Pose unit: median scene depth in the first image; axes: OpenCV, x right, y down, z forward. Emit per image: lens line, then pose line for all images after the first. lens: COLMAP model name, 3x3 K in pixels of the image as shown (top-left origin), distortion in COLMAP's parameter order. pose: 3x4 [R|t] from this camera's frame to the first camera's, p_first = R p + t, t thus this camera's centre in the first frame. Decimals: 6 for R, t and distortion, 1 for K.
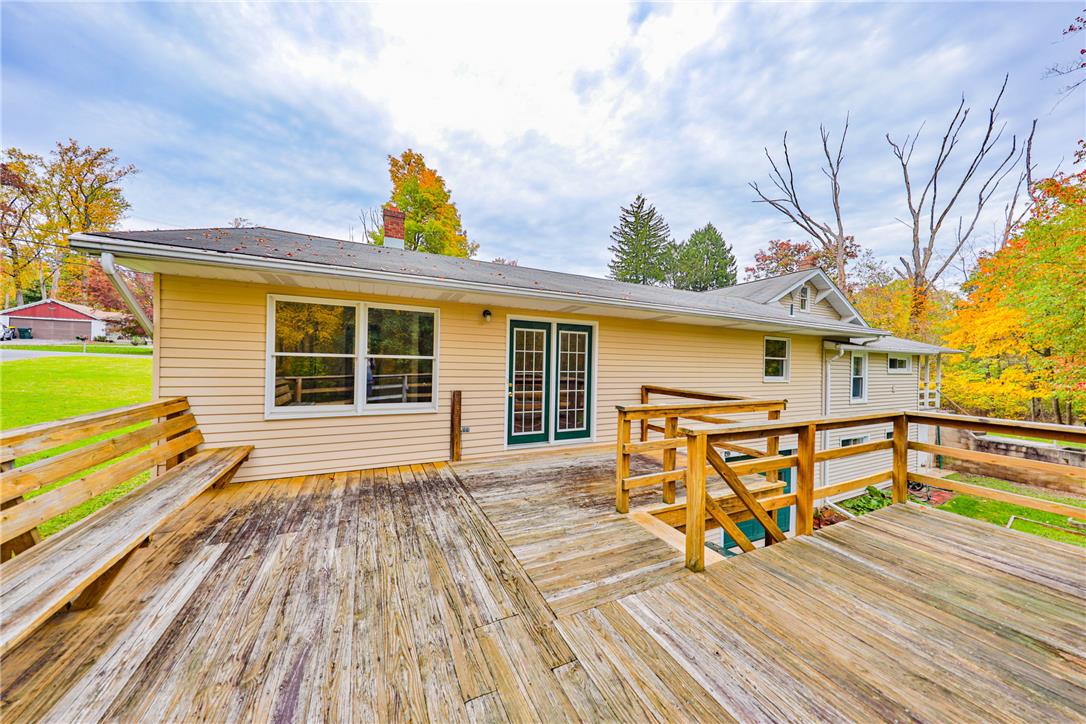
lens RADIAL K [[357.8, 0, 543.0], [0, 357.8, 362.0], [0, 0, 1]] dist [-0.000070, -0.000171]
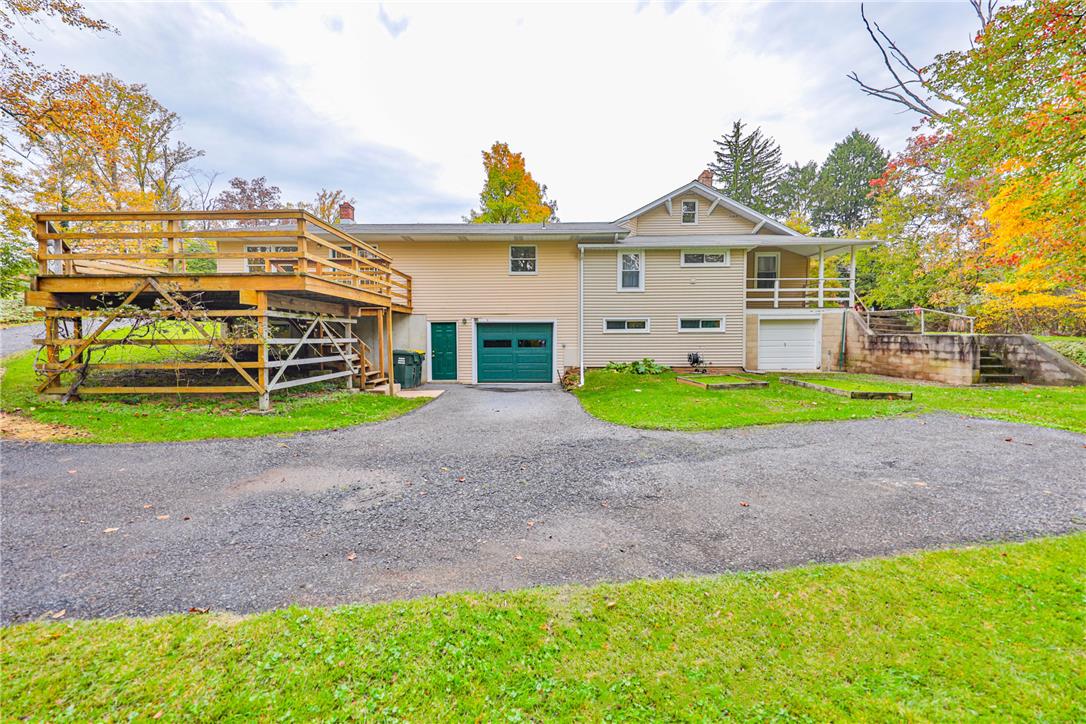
lens RADIAL K [[382.3, 0, 531.5], [0, 382.3, 341.5], [0, 0, 1]] dist [0.002335, -0.000037]
pose [[0.886449, -0.018784, -0.462445, 0.271251], [0.021768, 0.999762, 0.001116, 0.063684], [0.462314, -0.011056, 0.886647, -0.072211]]
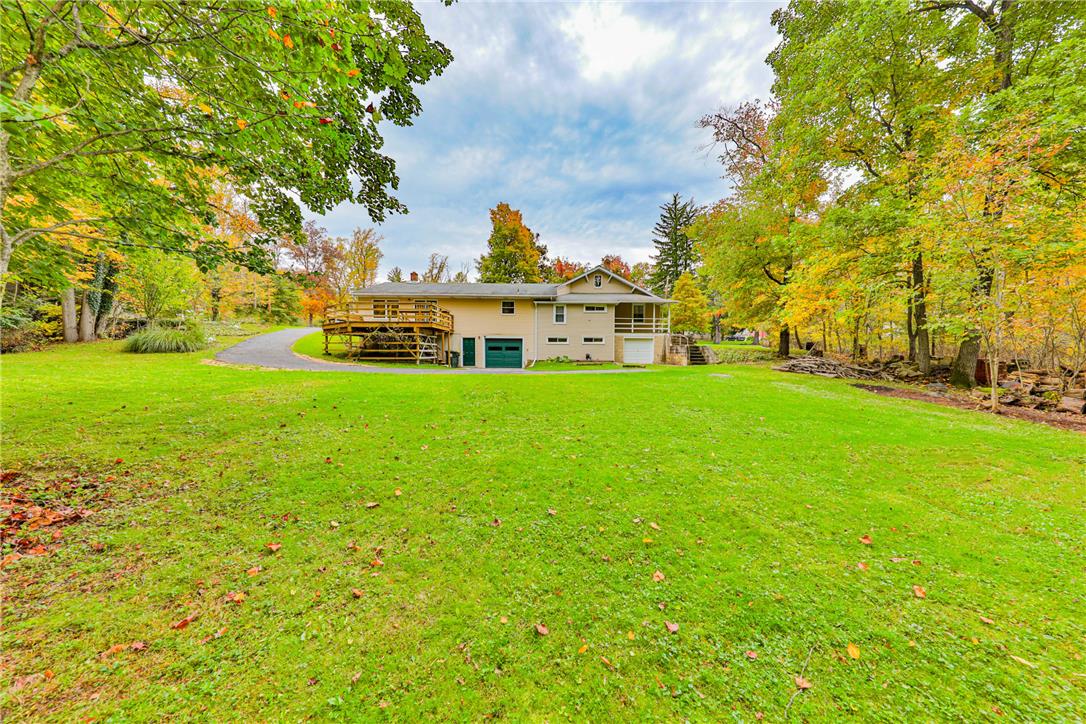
lens RADIAL K [[357.8, 0, 543.0], [0, 357.8, 362.0], [0, 0, 1]] dist [-0.000070, -0.000171]
pose [[0.896517, -0.003871, -0.442992, 0.438071], [0.012018, 0.999806, 0.015585, 0.079195], [0.442846, -0.019296, 0.896390, -0.308959]]
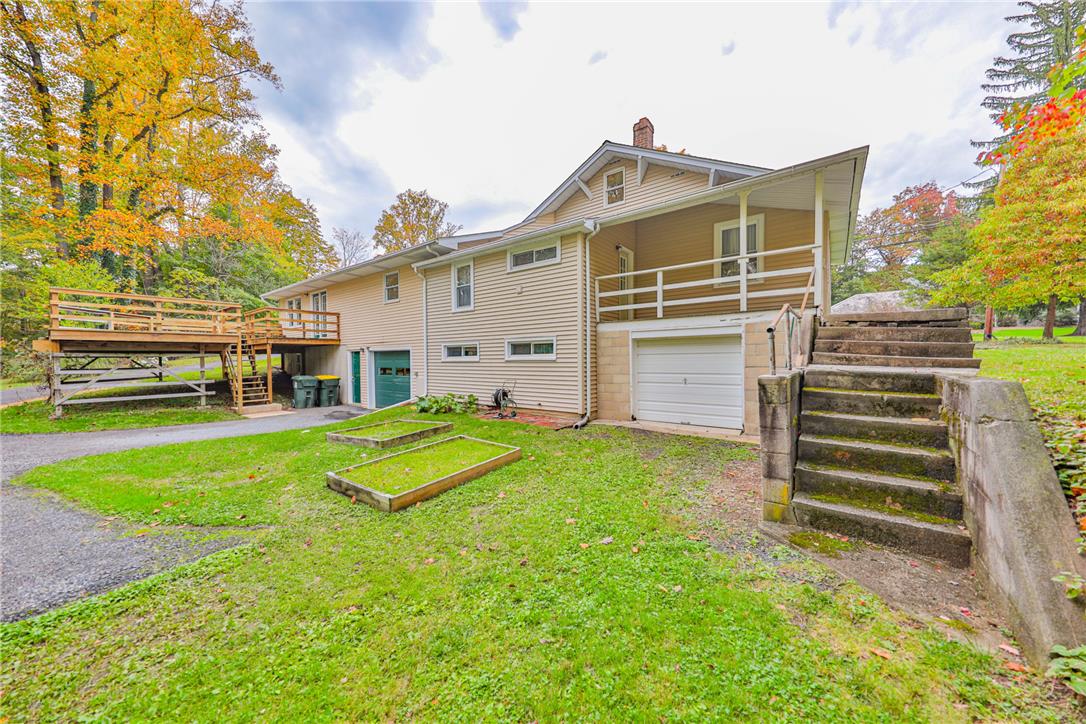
lens RADIAL K [[371.3, 0, 543.0], [0, 371.3, 362.0], [0, 0, 1]] dist [0.000449, 0.000005]
pose [[0.433651, -0.015604, -0.900946, 0.443671], [0.016439, 0.999821, -0.009404, 0.062675], [0.900931, -0.010732, 0.433830, 0.174110]]
